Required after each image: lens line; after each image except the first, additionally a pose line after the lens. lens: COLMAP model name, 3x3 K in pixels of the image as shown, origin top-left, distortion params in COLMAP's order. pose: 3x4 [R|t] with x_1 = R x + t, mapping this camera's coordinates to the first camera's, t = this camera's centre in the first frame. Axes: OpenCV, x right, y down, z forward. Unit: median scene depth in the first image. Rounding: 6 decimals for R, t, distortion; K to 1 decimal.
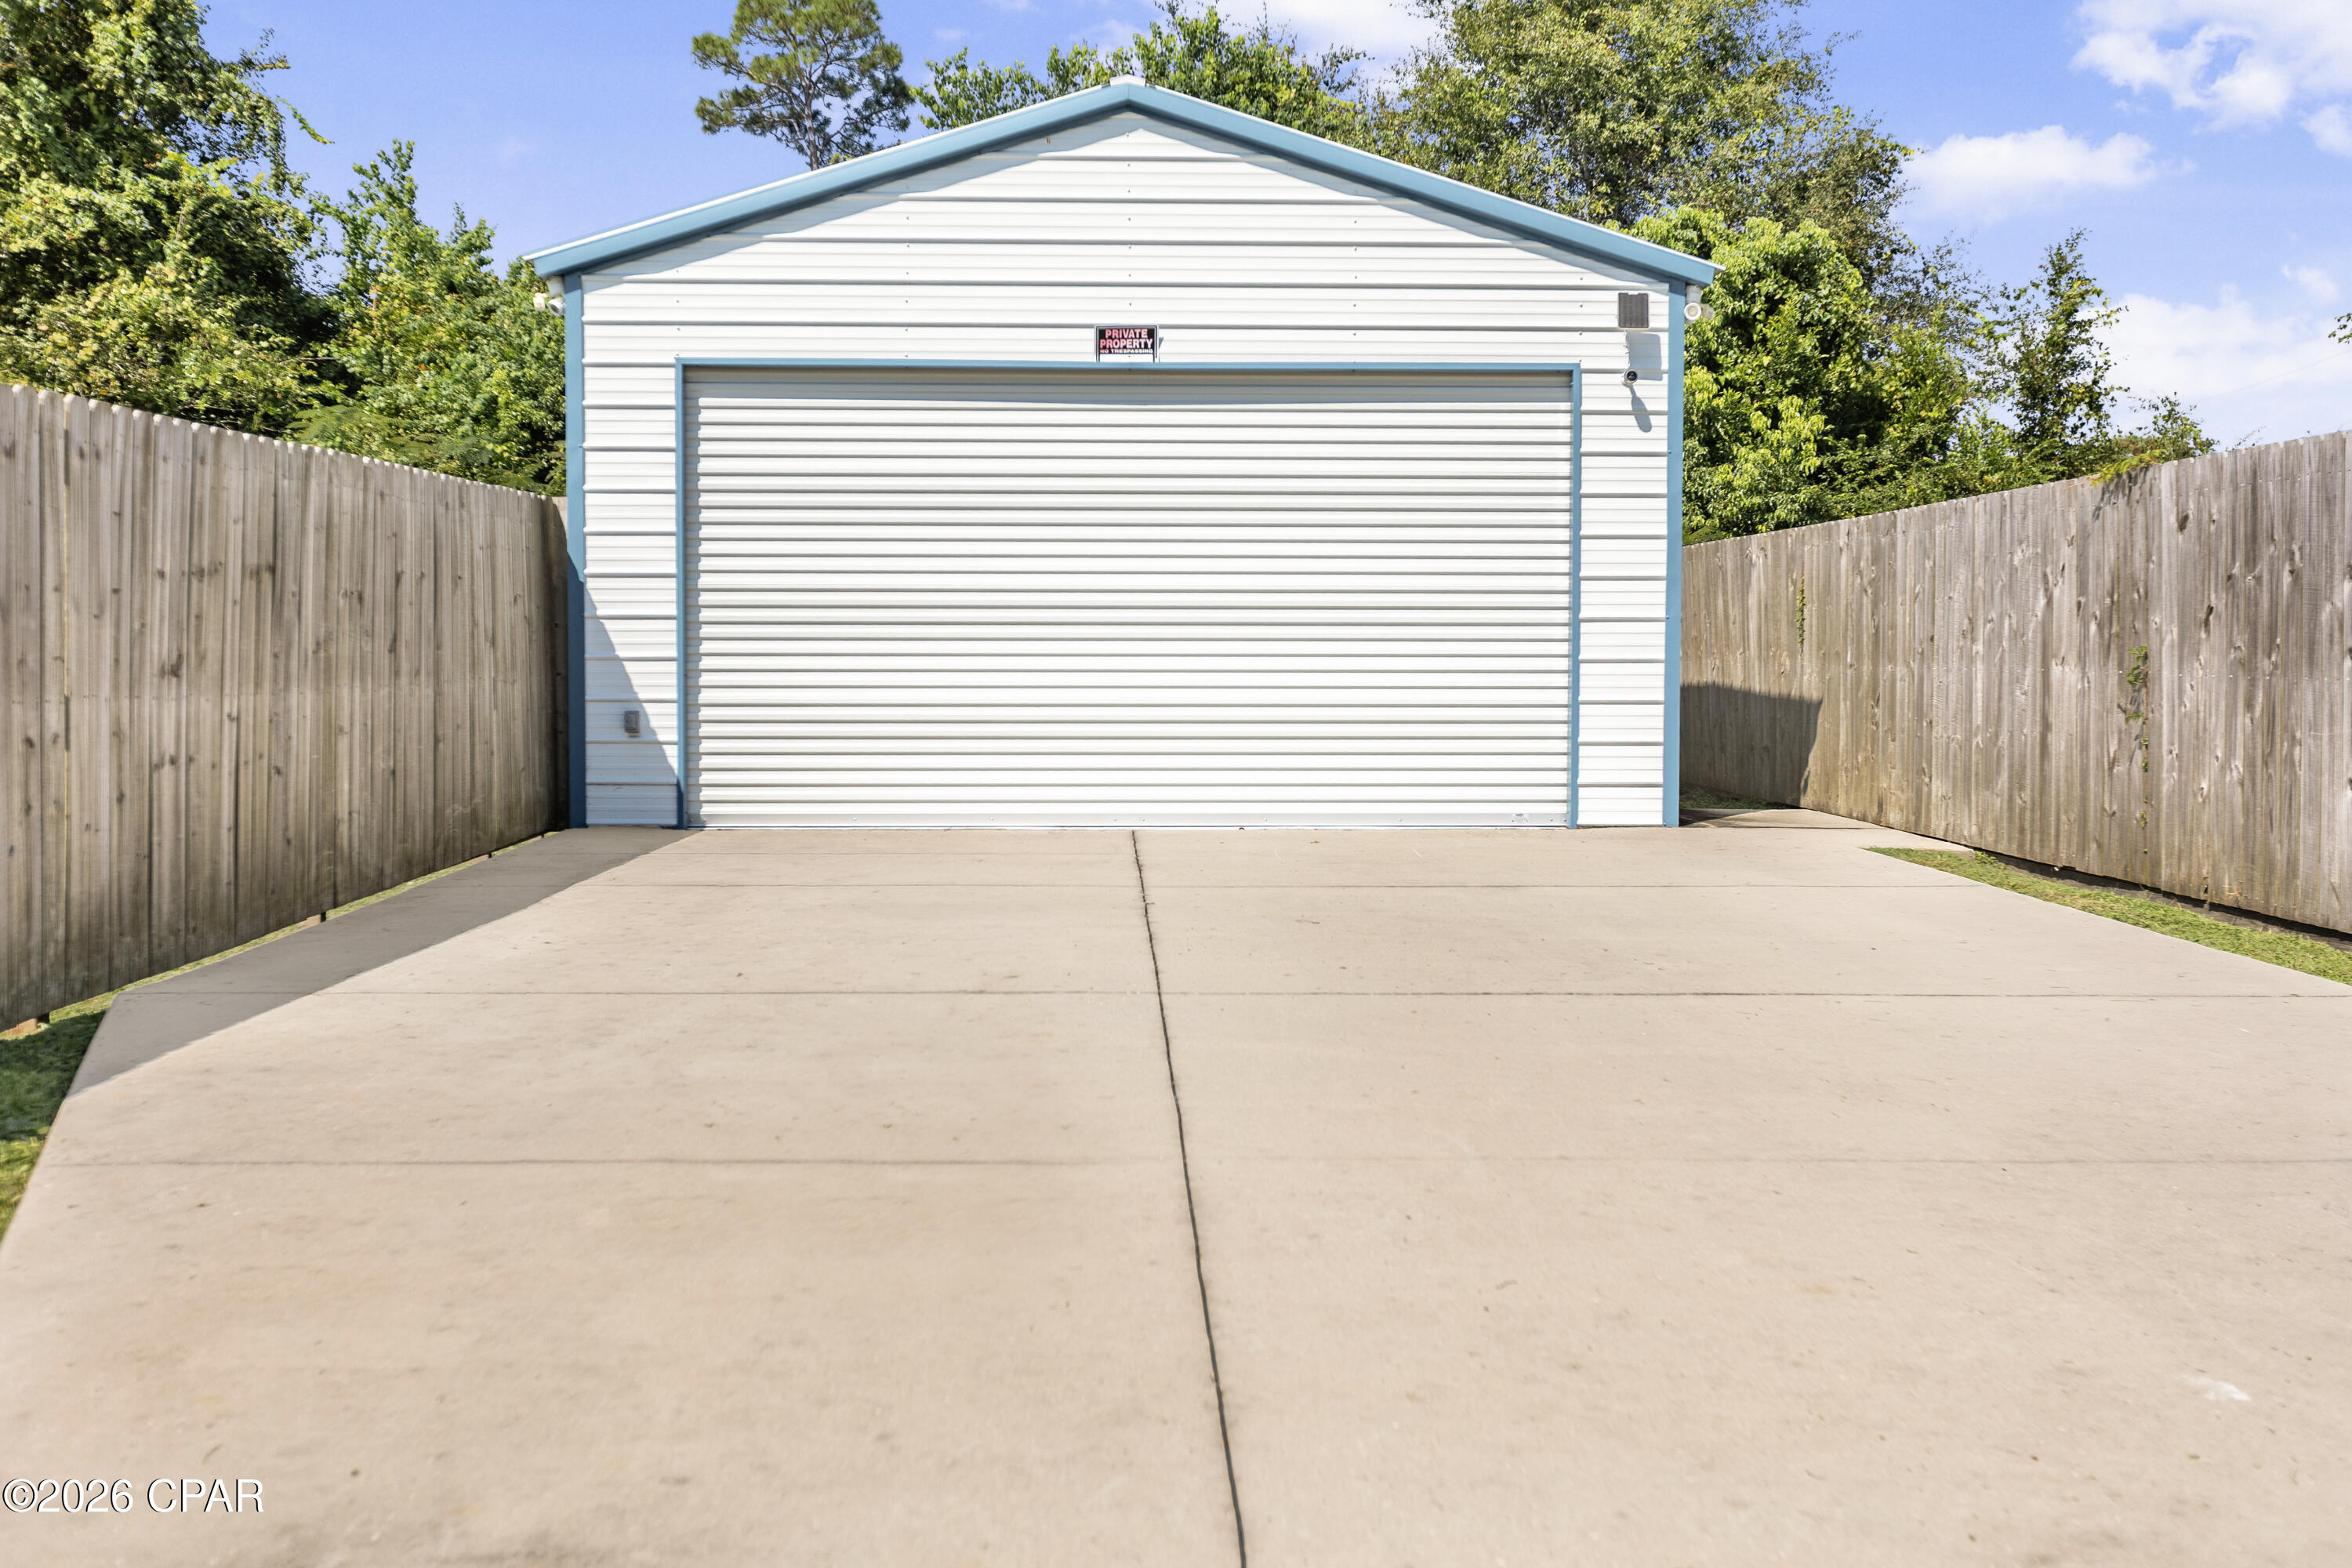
lens RADIAL K [[2238.1, 0, 1176.0], [0, 2238.1, 784.0], [0, 0, 1]] dist [0.071120, 0.000666]
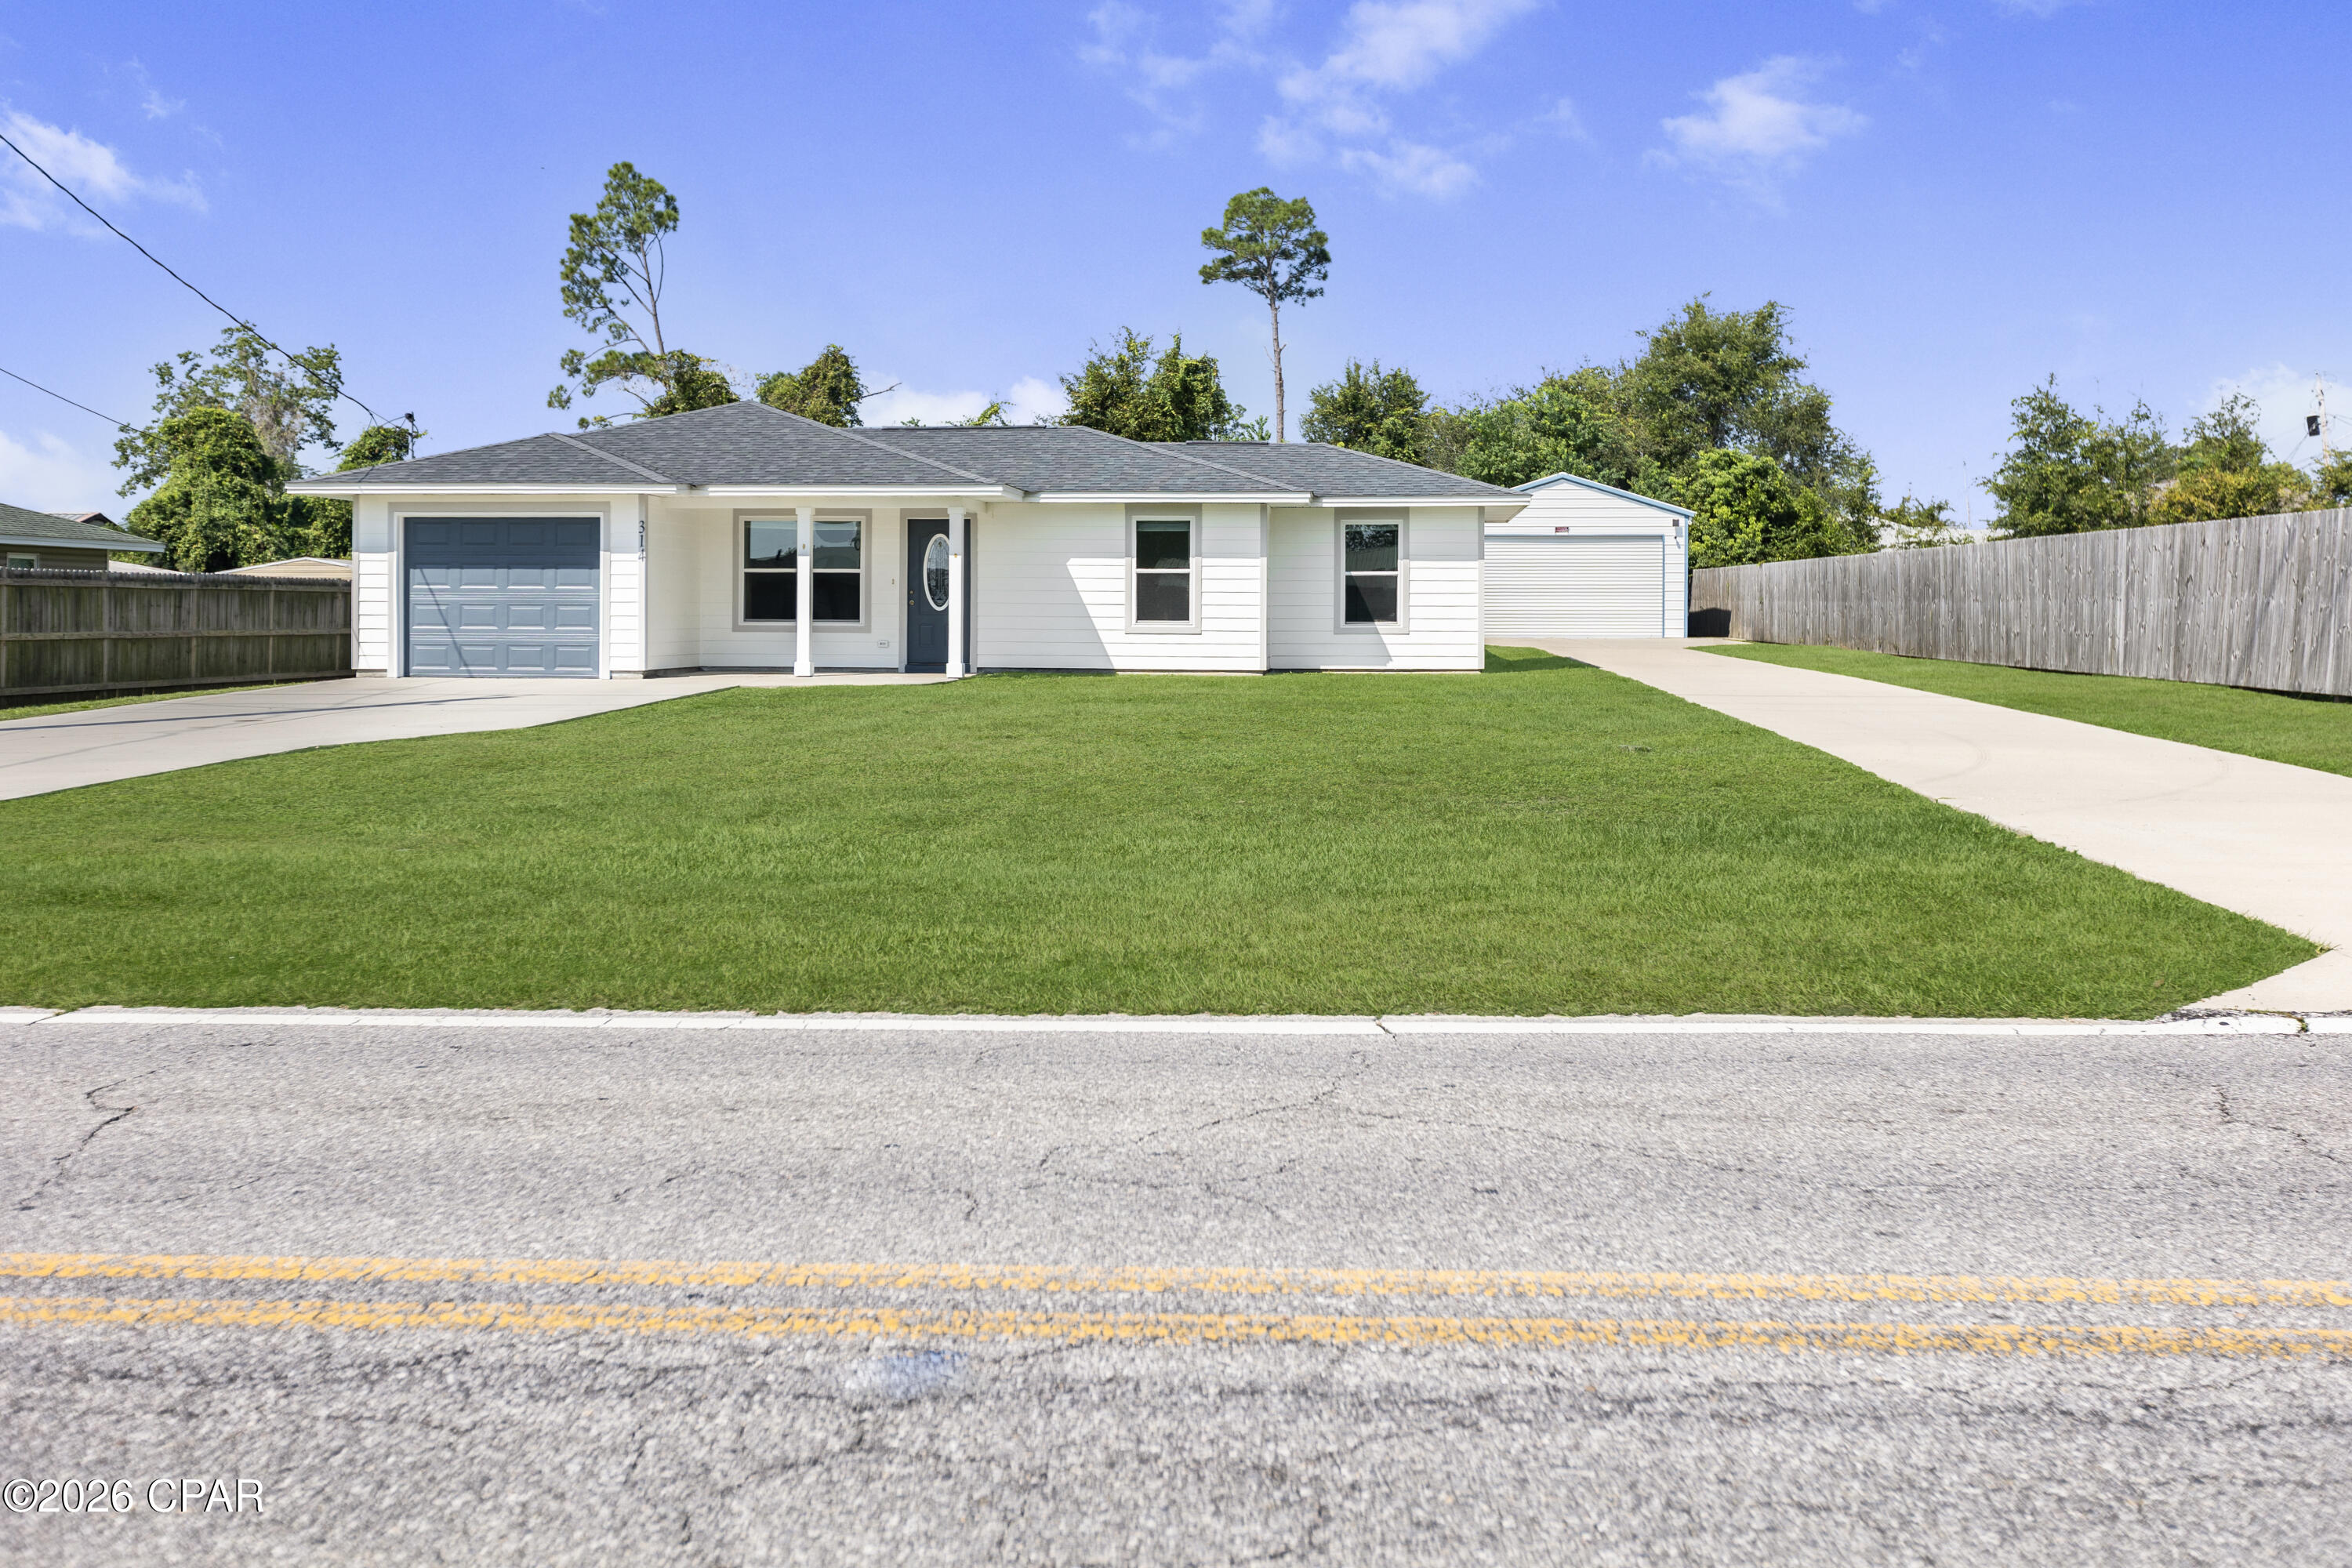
lens RADIAL K [[2351.9, 0, 1176.0], [0, 2351.9, 784.0], [0, 0, 1]] dist [0.000792, 0.000922]
pose [[0.995387, 0.006325, -0.095737, -0.197132], [-0.004617, 0.999826, 0.018052, 0.134777], [0.095835, -0.017526, 0.995243, -2.203710]]
